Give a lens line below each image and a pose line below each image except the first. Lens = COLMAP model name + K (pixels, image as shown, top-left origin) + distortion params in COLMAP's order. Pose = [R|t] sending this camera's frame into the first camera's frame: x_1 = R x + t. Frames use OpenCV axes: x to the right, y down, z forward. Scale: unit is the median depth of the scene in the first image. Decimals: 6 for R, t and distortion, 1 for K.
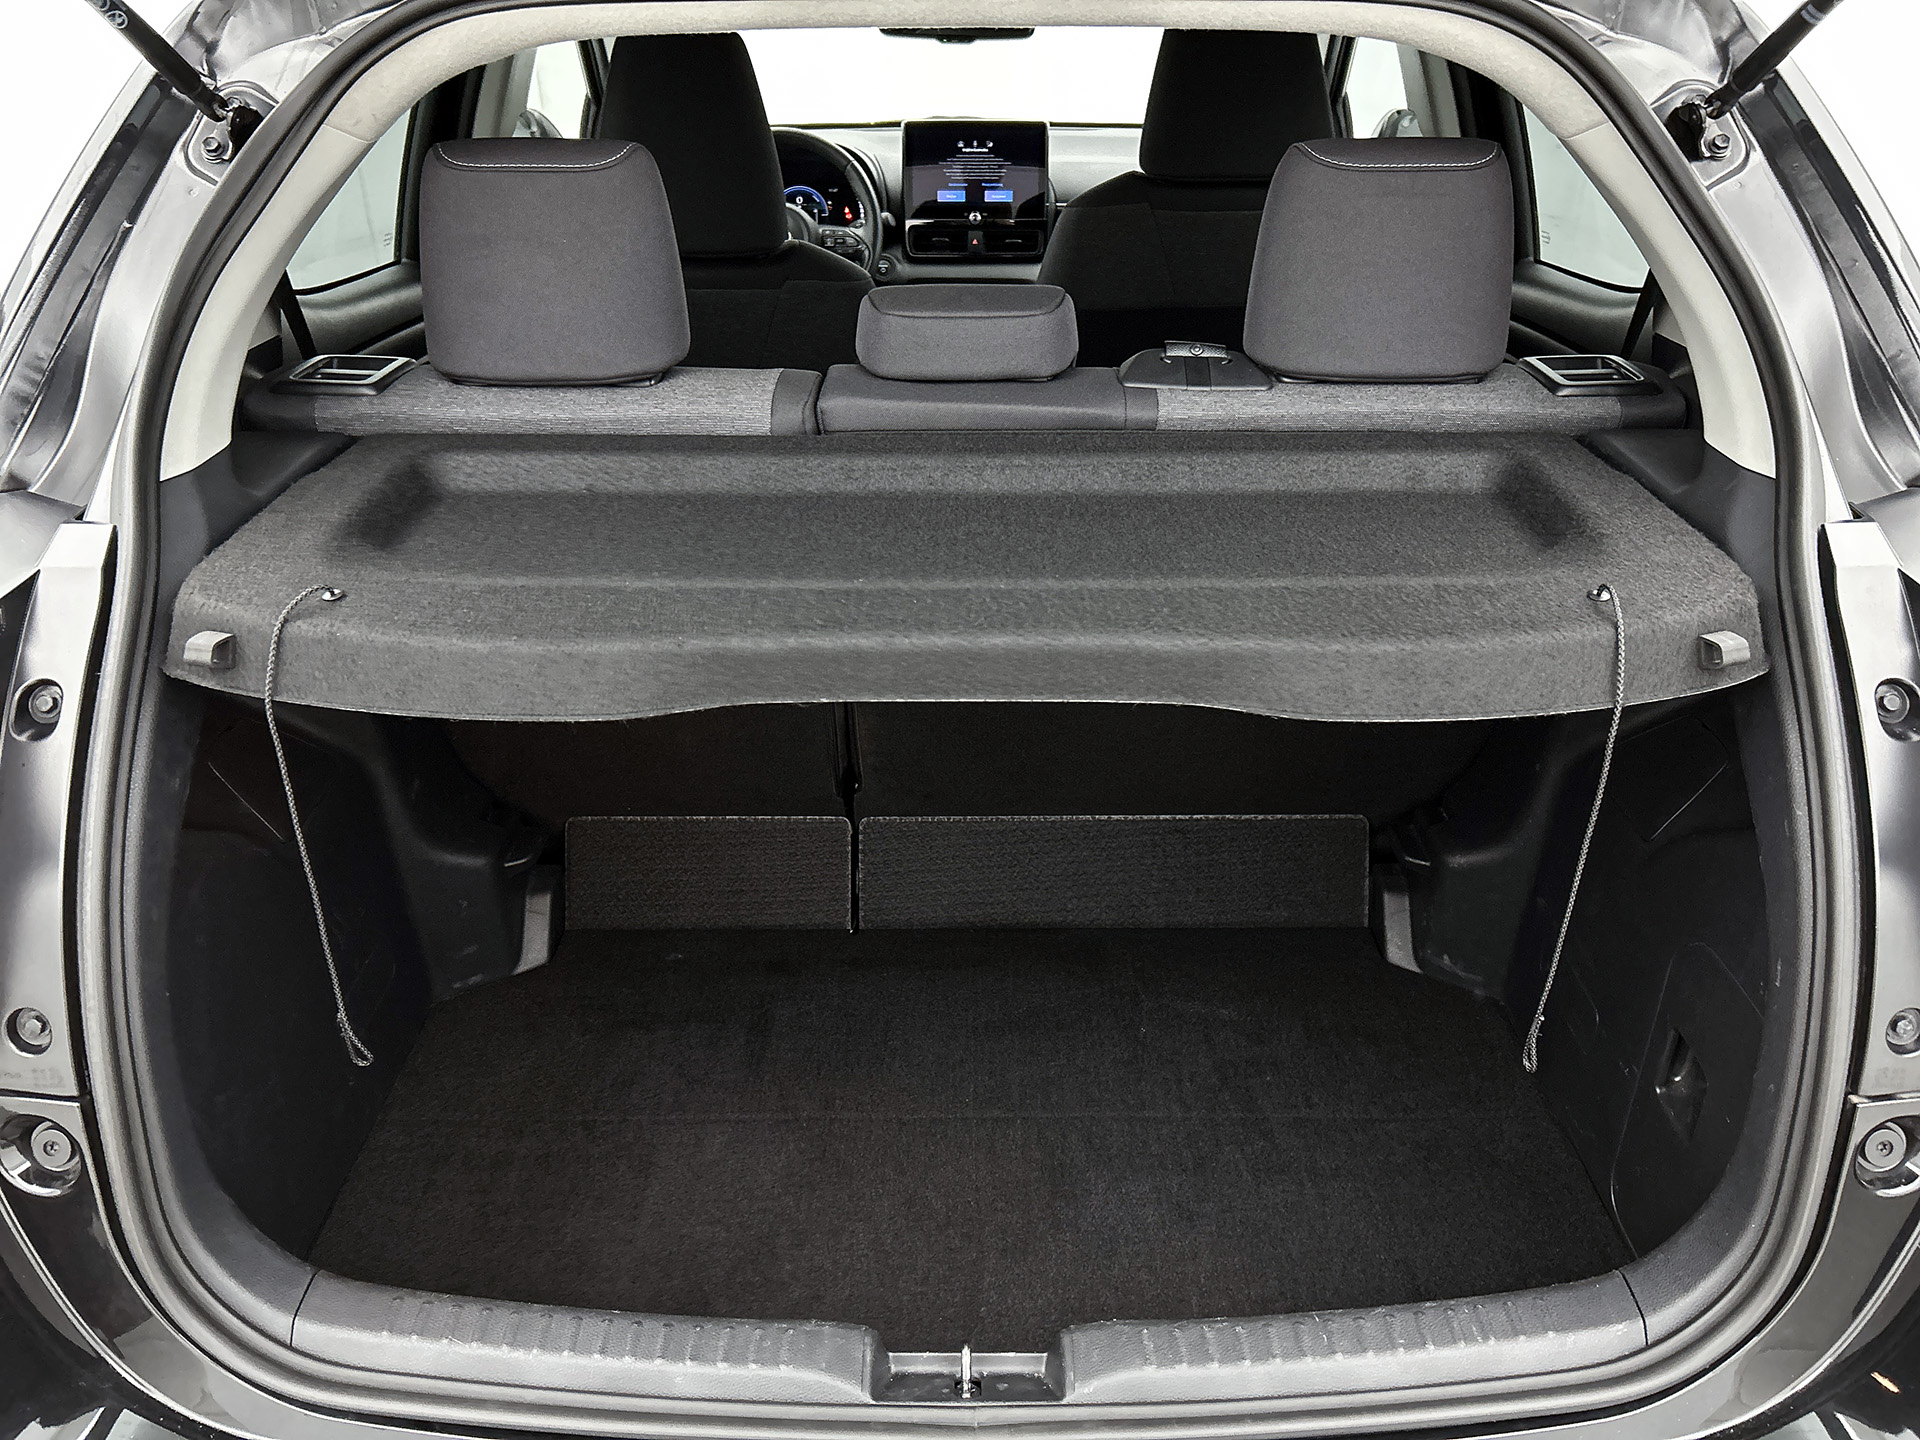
lens RADIAL K [[1476.9, 0, 960.9], [0, 1476.9, 723.4], [0, 0, 1]] dist [0.050504, -0.065114]
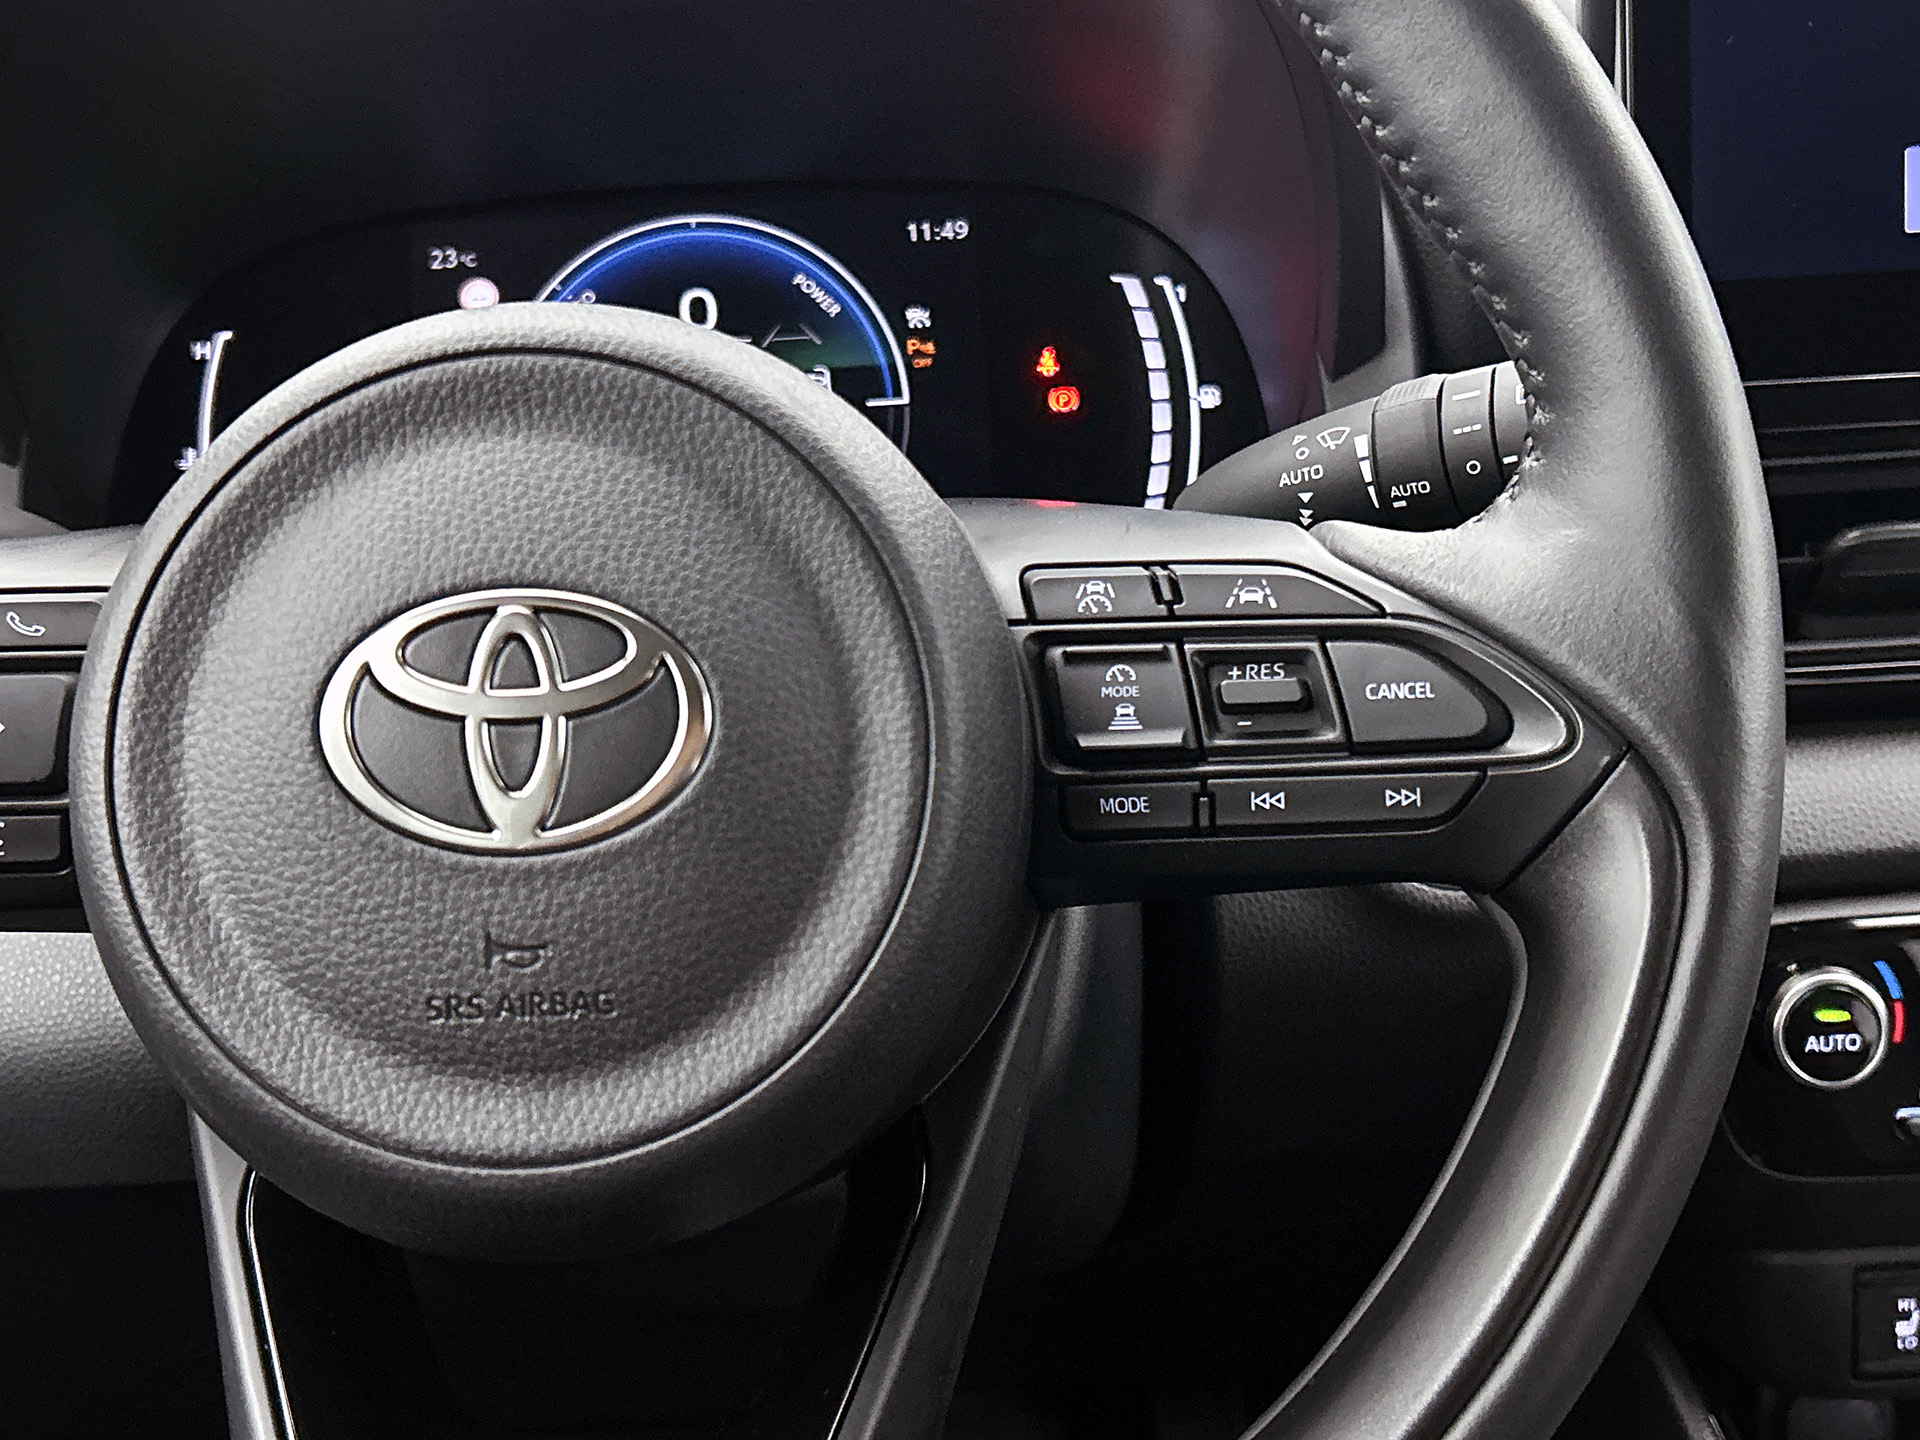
lens RADIAL K [[2260.4, 0, 969.4], [0, 2260.4, 725.4], [0, 0, 1]] dist [0.091064, 0.000000]
pose [[0.996737, -0.067067, 0.044914, -0.099725], [0.073847, 0.982329, -0.171979, -0.288622], [-0.032586, 0.174734, 0.984076, 0.833340]]
